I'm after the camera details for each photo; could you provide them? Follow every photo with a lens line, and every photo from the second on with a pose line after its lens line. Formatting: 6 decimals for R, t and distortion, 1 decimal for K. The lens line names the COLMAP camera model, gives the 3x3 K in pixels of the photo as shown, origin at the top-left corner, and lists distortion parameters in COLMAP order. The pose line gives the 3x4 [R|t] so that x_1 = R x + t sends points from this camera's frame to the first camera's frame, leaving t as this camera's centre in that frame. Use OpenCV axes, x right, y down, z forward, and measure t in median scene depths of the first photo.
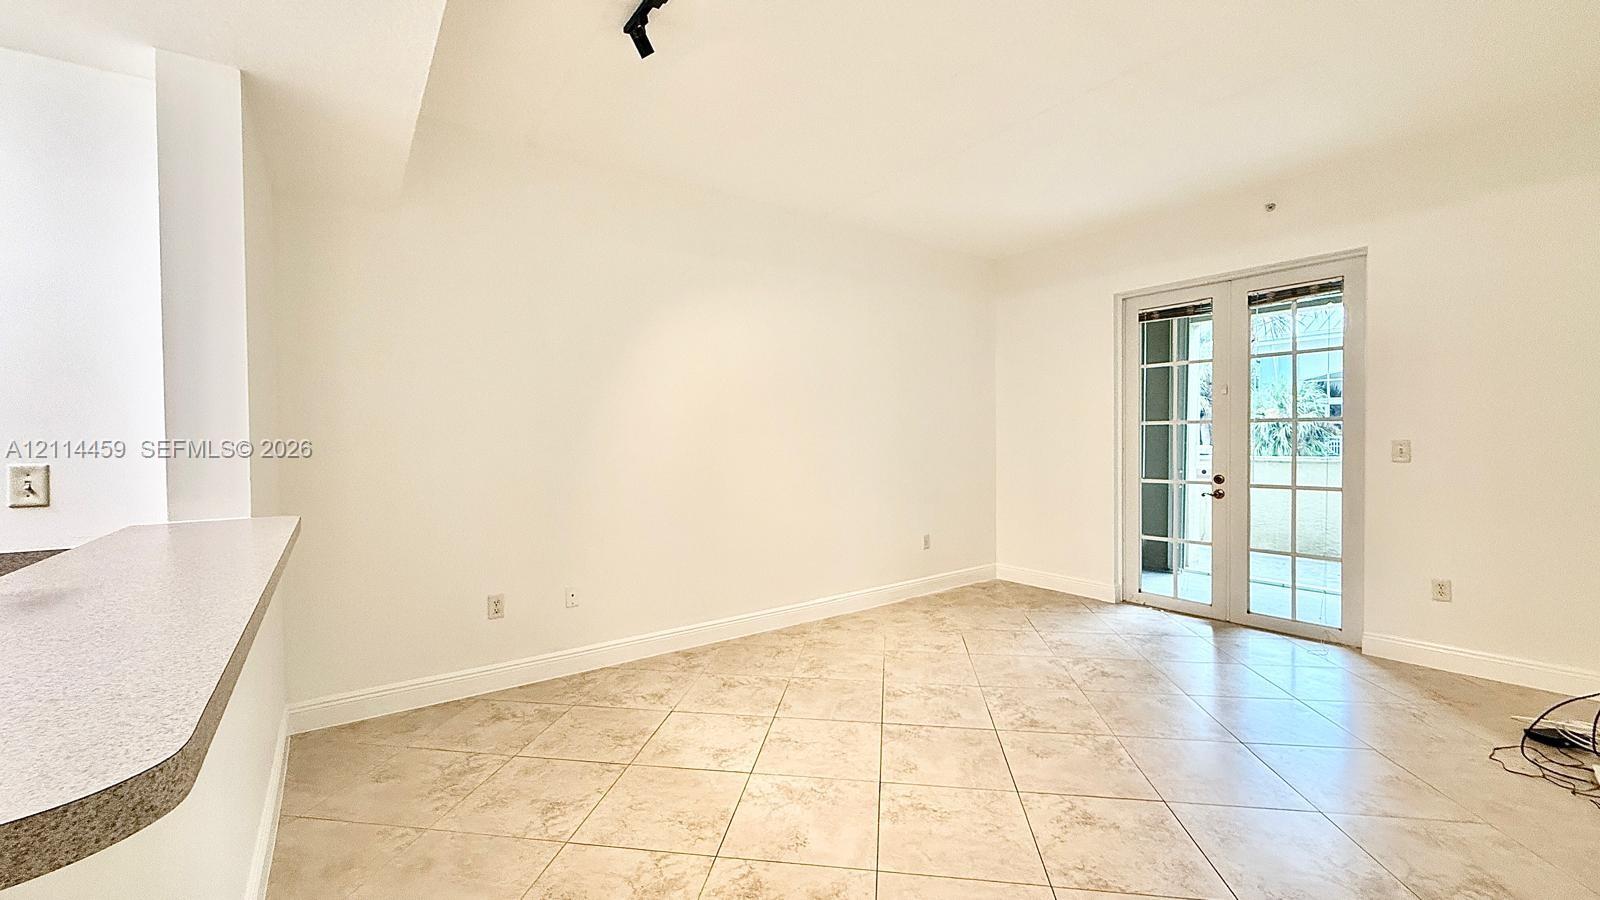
lens RADIAL K [[632.1, 0, 776.5], [0, 632.1, 445.5], [0, 0, 1]] dist [-0.001044, 0.000065]
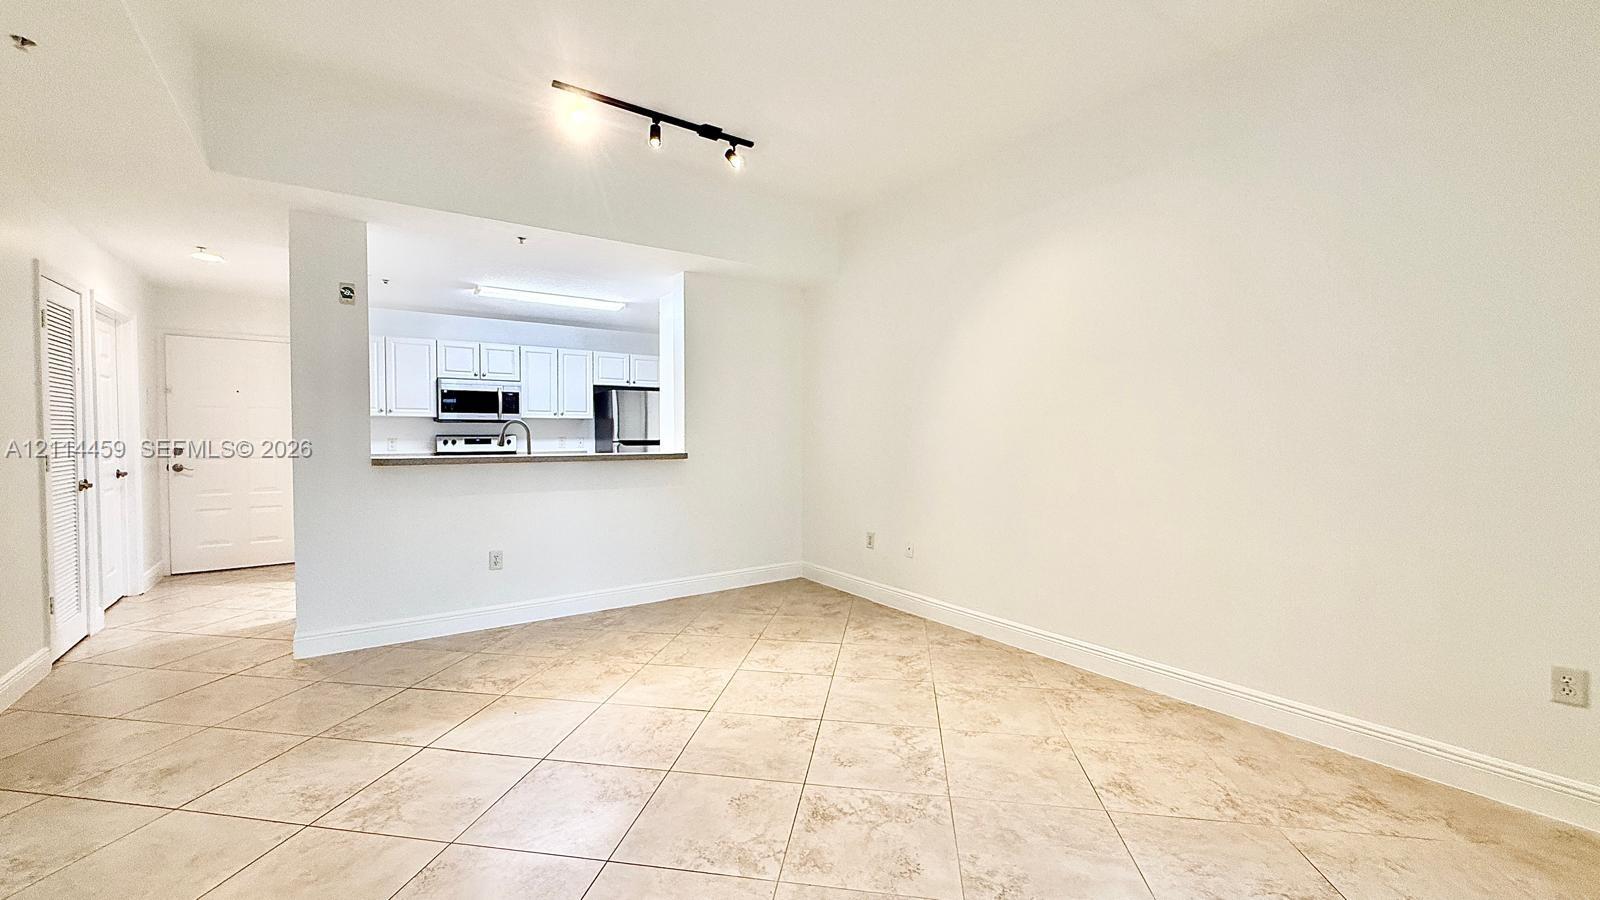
lens RADIAL K [[622.6, 0, 800.0], [0, 622.6, 450.0], [0, 0, 1]] dist [0.000050, 0.000079]
pose [[0.019230, 0.040766, -0.998984, 0.806716], [-0.012546, 0.999100, 0.040530, 0.000893], [0.999736, 0.011754, 0.019724, 0.709225]]
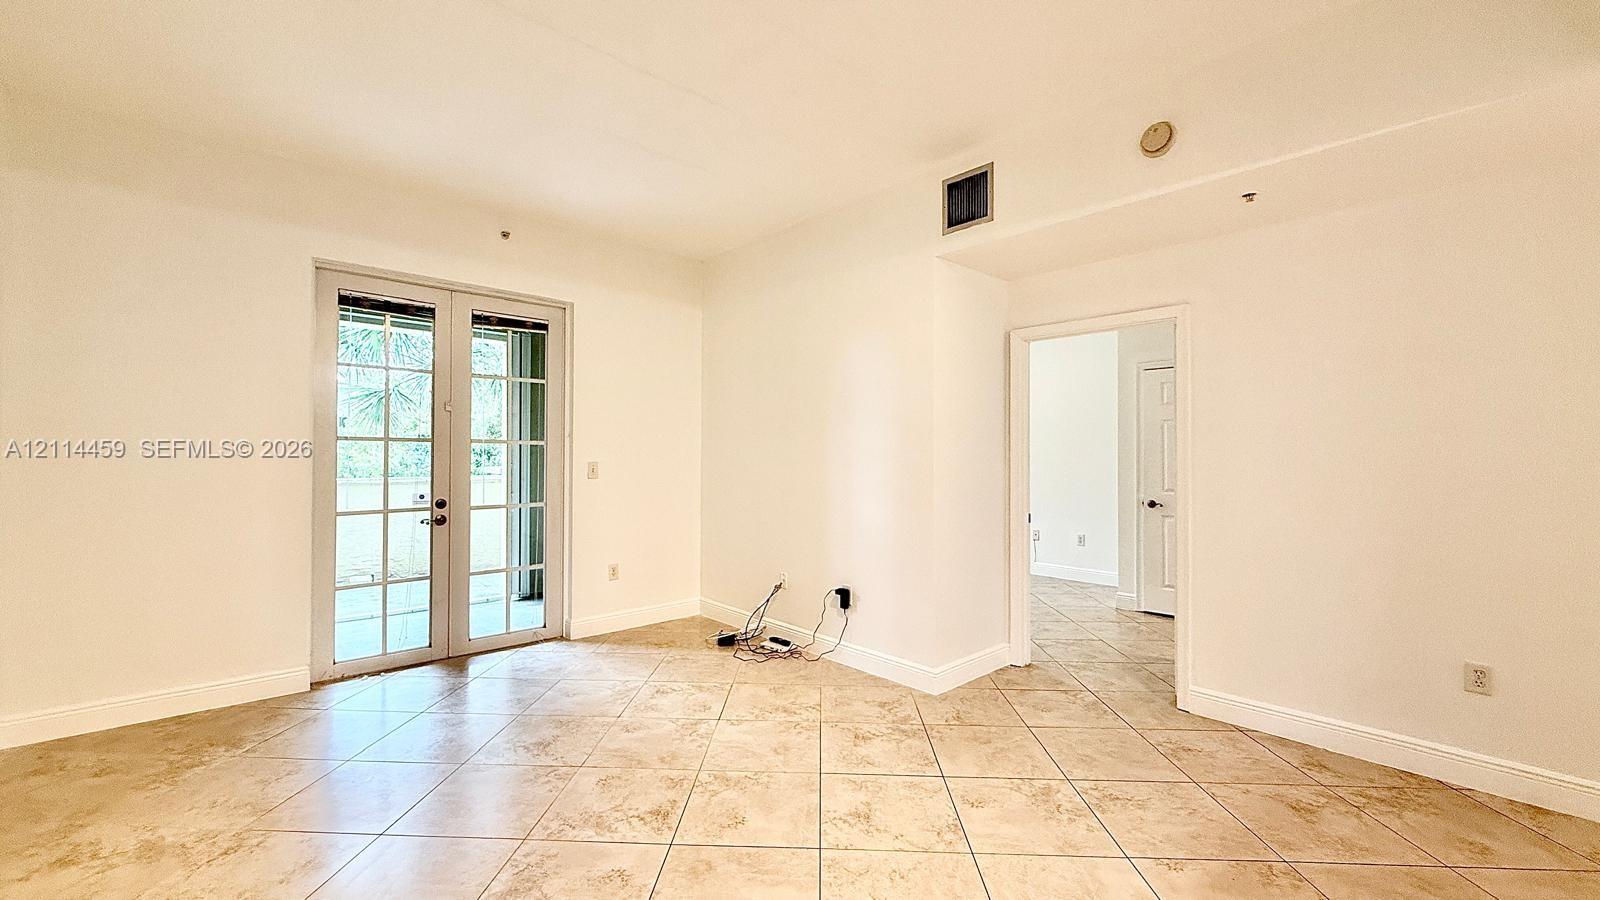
lens RADIAL K [[638.3, 0, 800.0], [0, 638.3, 450.0], [0, 0, 1]] dist [0.000636, -0.000044]
pose [[-0.137066, 0.023378, 0.990286, -0.317604], [0.006890, 0.999720, -0.022647, -0.000016], [-0.990538, 0.003719, -0.137189, 0.691941]]
